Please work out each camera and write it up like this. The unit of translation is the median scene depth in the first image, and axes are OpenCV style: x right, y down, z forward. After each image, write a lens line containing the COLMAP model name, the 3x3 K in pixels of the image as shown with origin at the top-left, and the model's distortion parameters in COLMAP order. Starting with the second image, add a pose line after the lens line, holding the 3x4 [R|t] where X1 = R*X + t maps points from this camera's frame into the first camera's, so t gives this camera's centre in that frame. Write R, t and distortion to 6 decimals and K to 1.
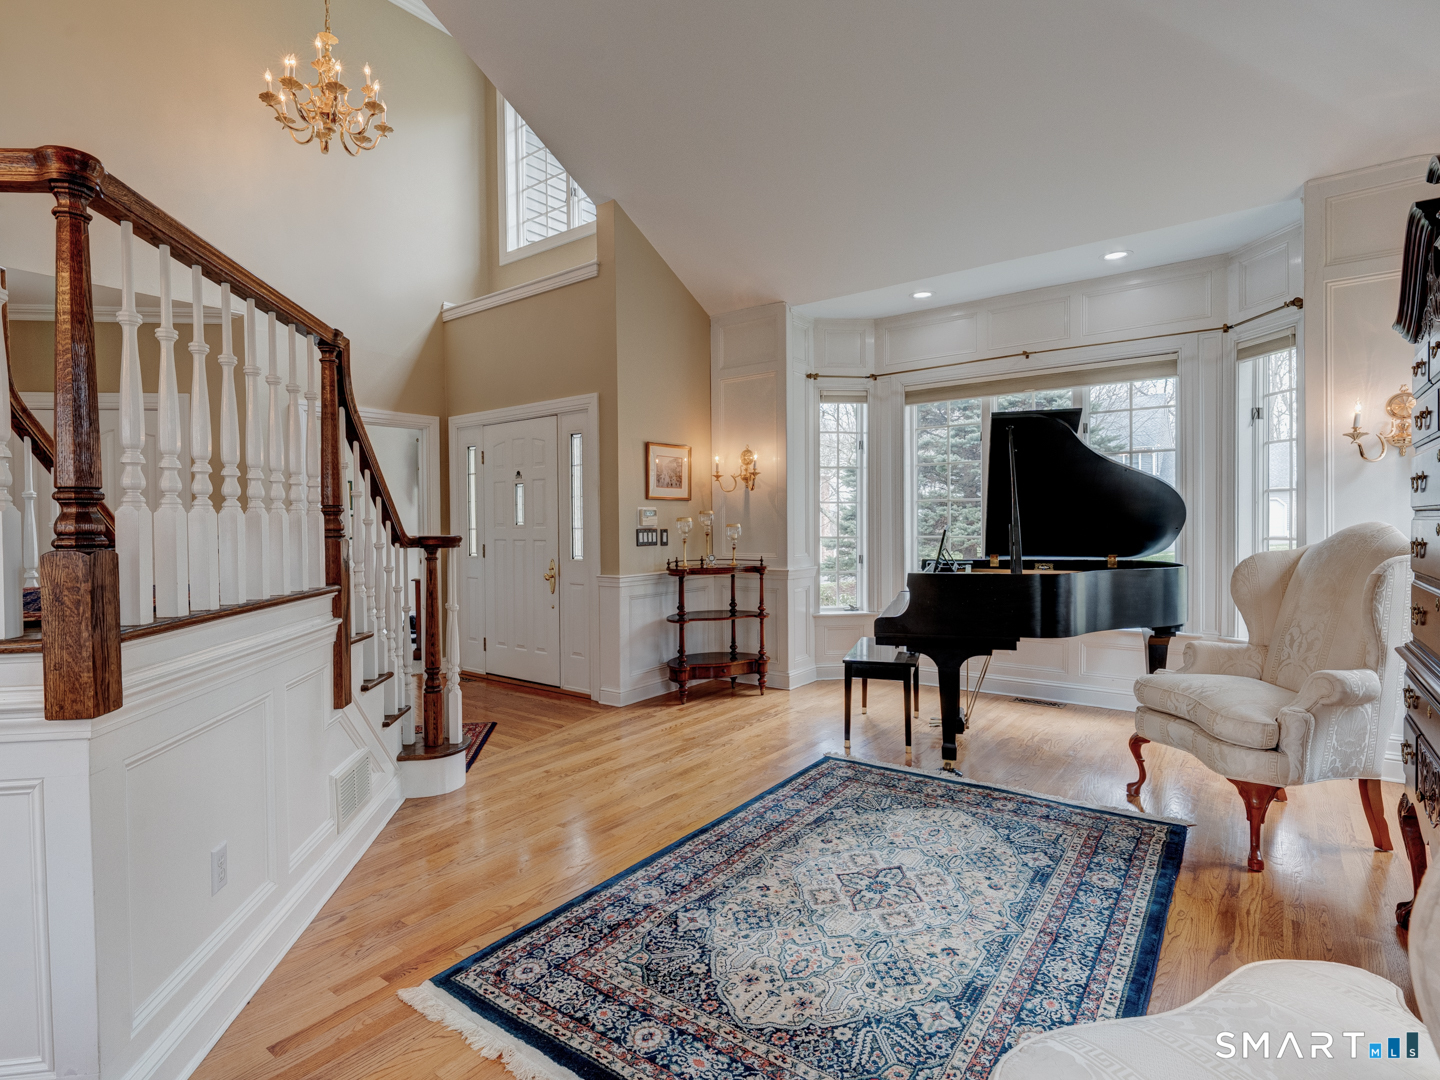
lens RADIAL K [[758.9, 0, 696.8], [0, 758.9, 542.4], [0, 0, 1]] dist [-0.002763, 0.000087]
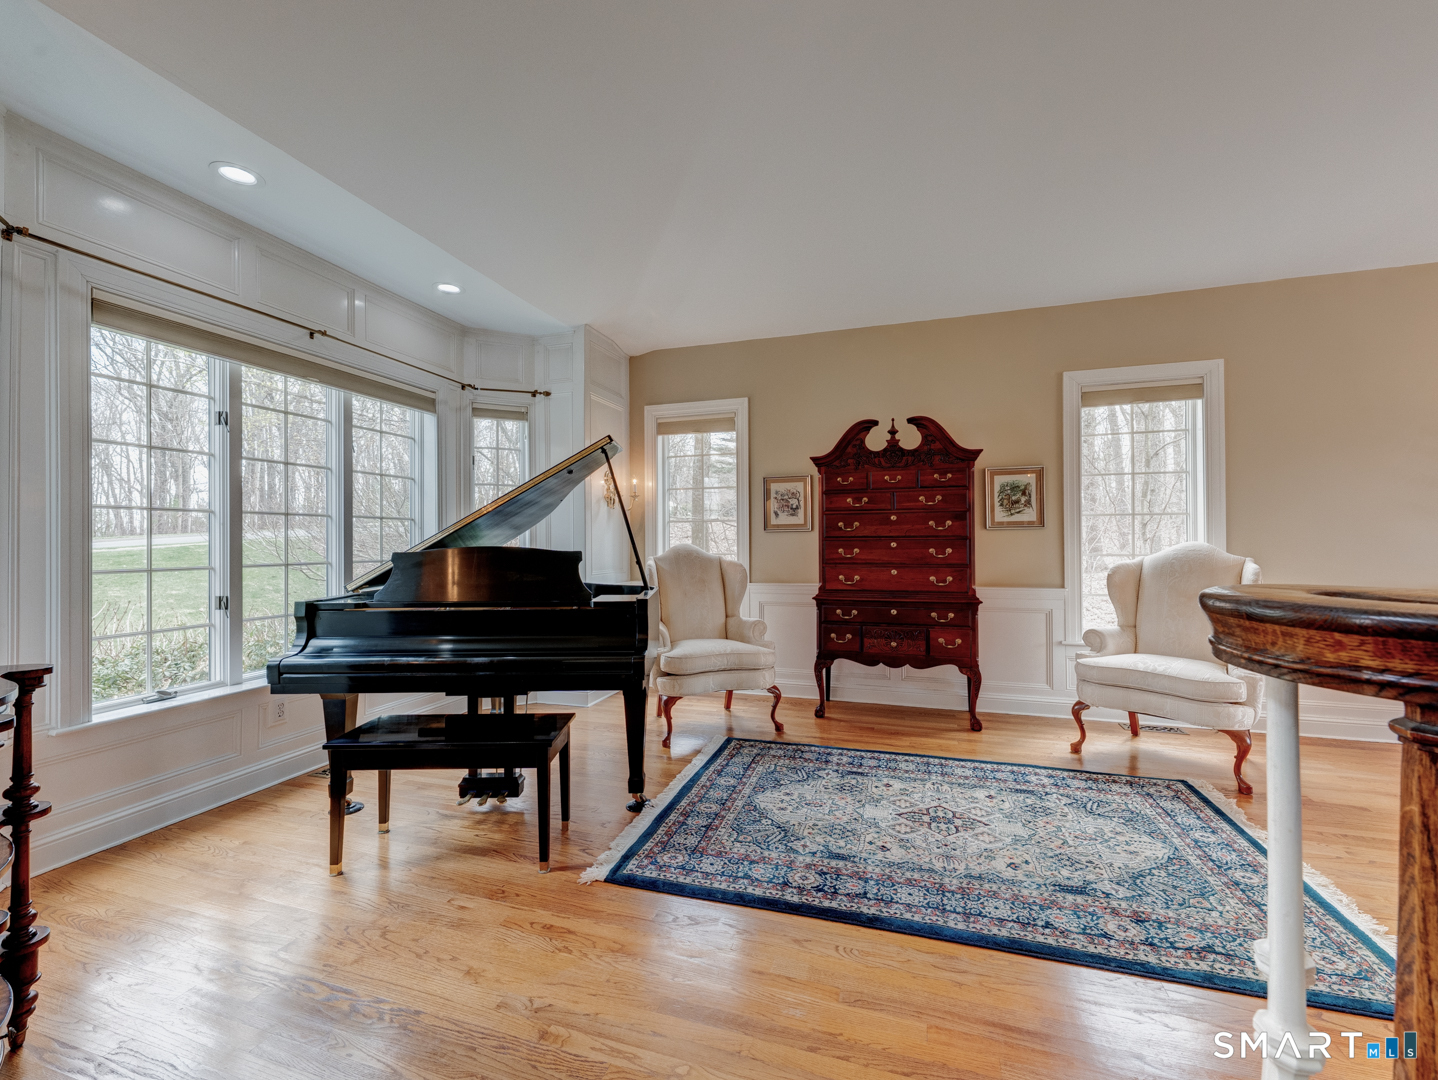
lens RADIAL K [[546.4, 0, 755.1], [0, 546.4, 535.0], [0, 0, 1]] dist [0.010717, -0.000389]
pose [[-0.339243, 0.016933, 0.940546, -0.353790], [0.020483, 0.999734, -0.010610, -0.026744], [-0.940476, 0.015666, -0.339500, 1.022008]]
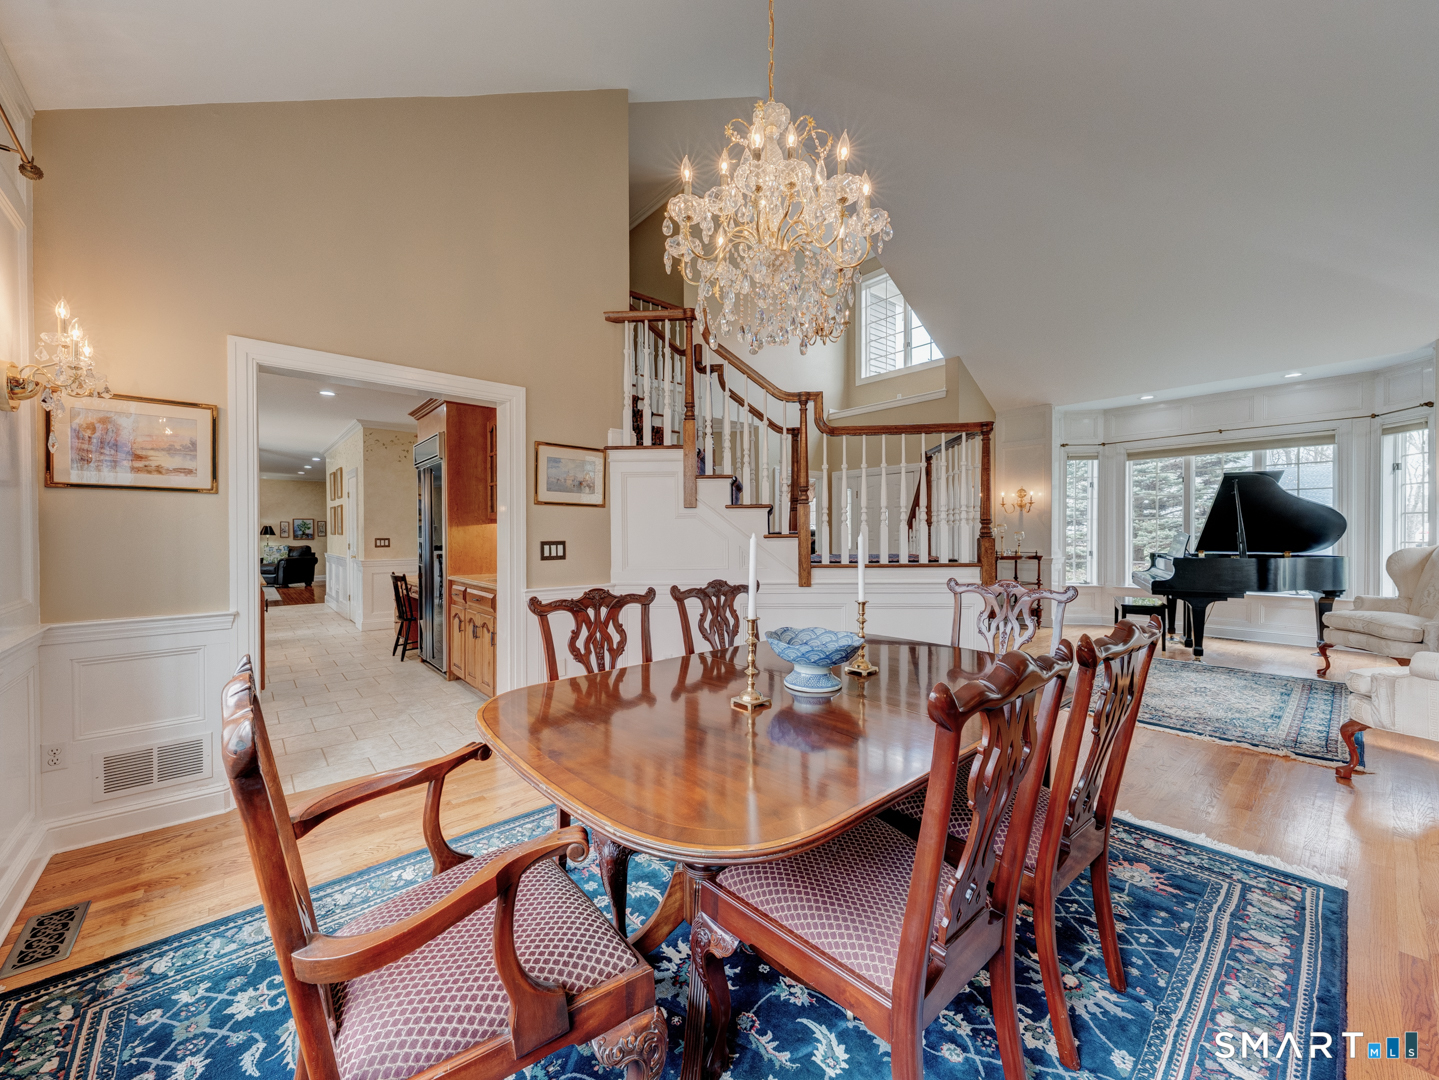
lens RADIAL K [[549.4, 0, 719.5], [0, 549.4, 540.0], [0, 0, 1]] dist [0.001363, -0.000200]
pose [[0.974100, 0.008200, -0.225970, -0.507926], [-0.010184, 0.999919, -0.007615, 0.017454], [0.225889, 0.009719, 0.974104, -0.597051]]
